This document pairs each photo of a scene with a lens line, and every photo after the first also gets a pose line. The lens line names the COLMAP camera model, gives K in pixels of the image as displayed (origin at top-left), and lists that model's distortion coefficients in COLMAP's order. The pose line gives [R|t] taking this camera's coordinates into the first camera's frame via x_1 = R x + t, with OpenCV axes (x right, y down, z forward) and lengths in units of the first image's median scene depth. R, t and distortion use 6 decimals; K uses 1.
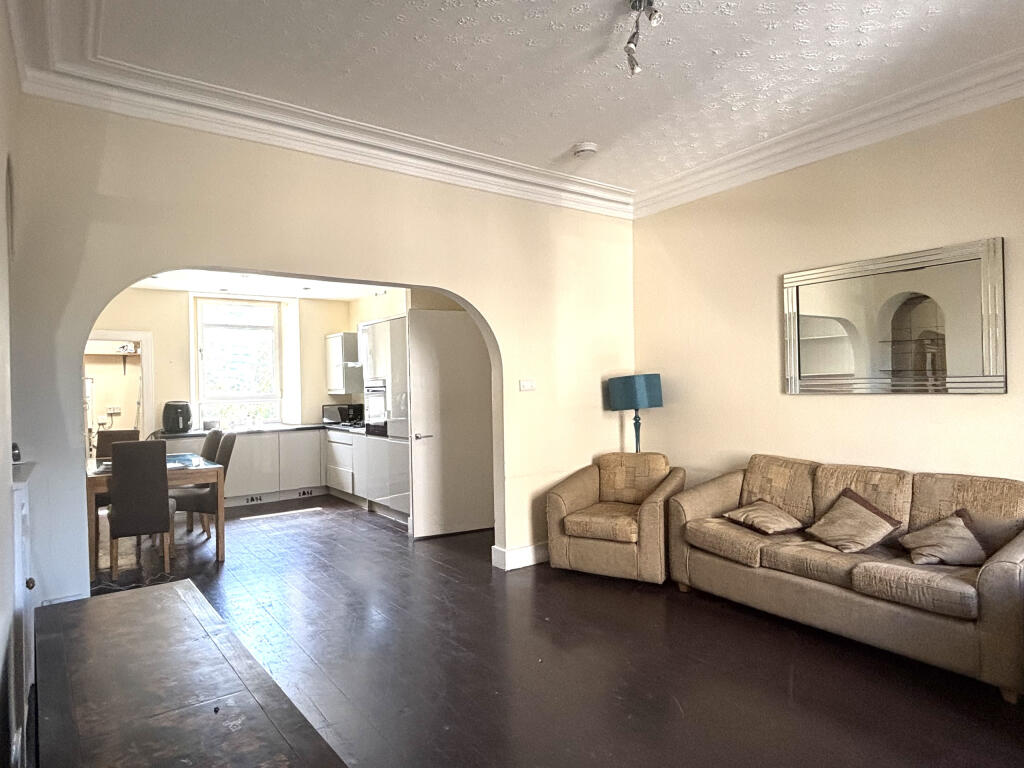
lens RADIAL K [[610.6, 0, 515.2], [0, 610.6, 383.4], [0, 0, 1]] dist [-0.008898, -0.006702]
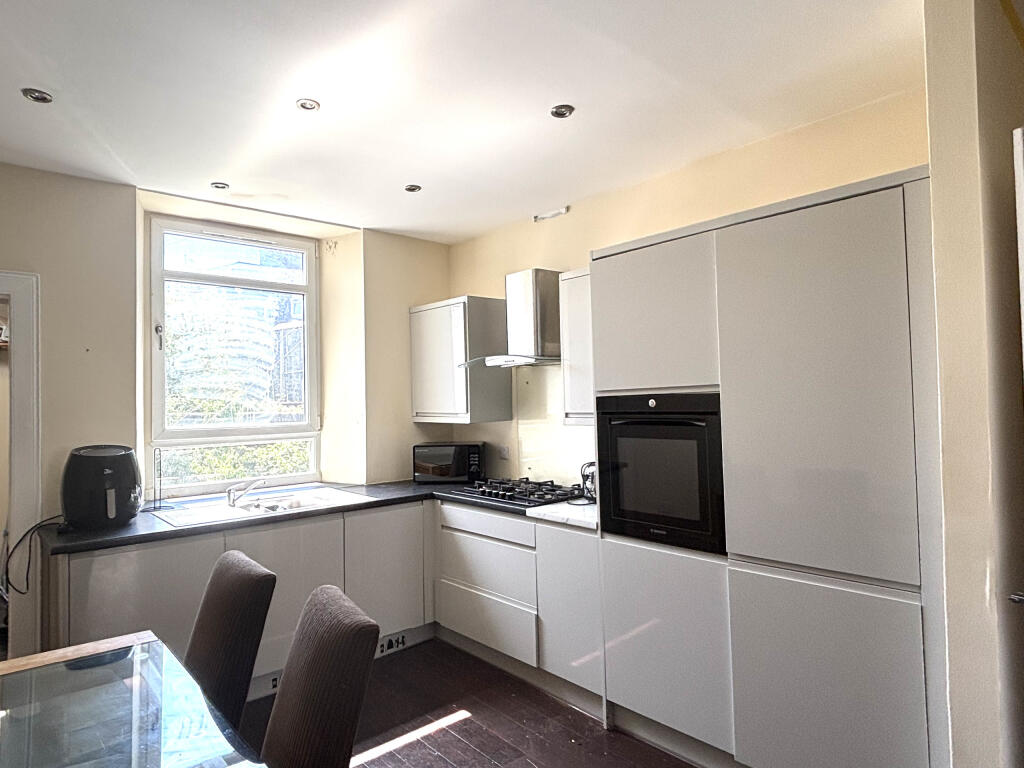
lens RADIAL K [[610.6, 0, 501.0], [0, 610.6, 379.3], [0, 0, 1]] dist [-0.008898, -0.006702]
pose [[0.997103, 0.008474, 0.075592, -0.300802], [-0.005765, 0.999336, -0.035991, -0.000257], [-0.075847, 0.035450, 0.996489, 0.537413]]
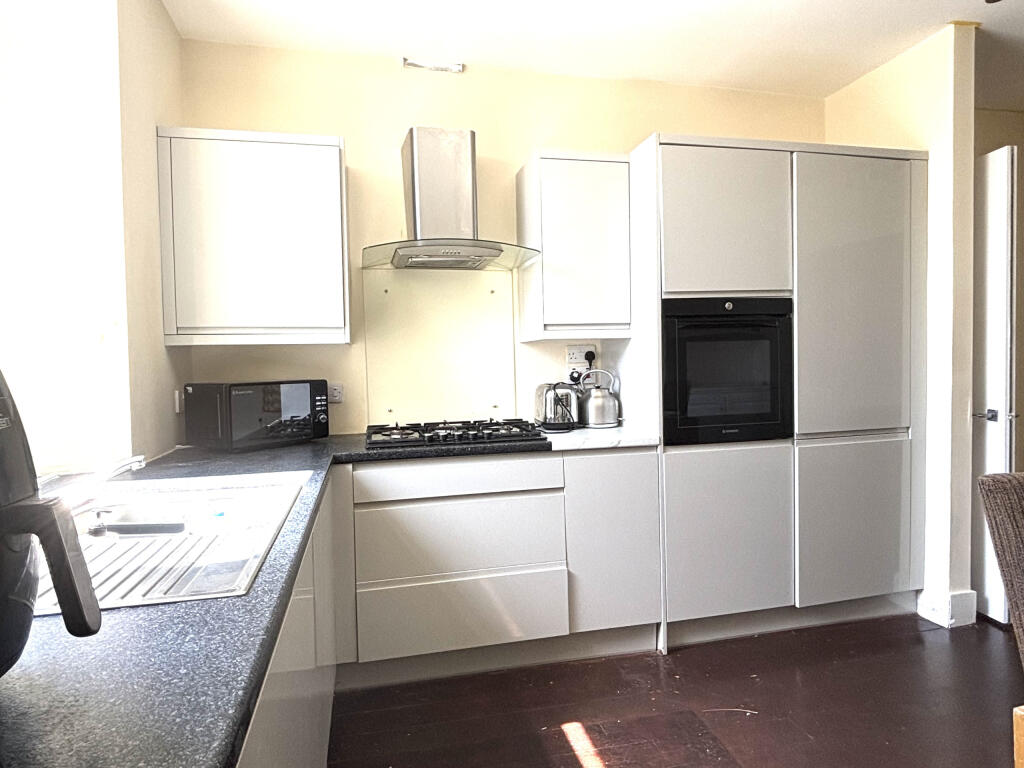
lens RADIAL K [[610.6, 0, 511.1], [0, 610.6, 388.8], [0, 0, 1]] dist [-0.008898, -0.006702]
pose [[0.393170, -0.015492, 0.919335, -0.543000], [0.014482, 0.999838, 0.010655, 0.039350], [-0.919352, 0.009125, 0.393331, 0.831465]]
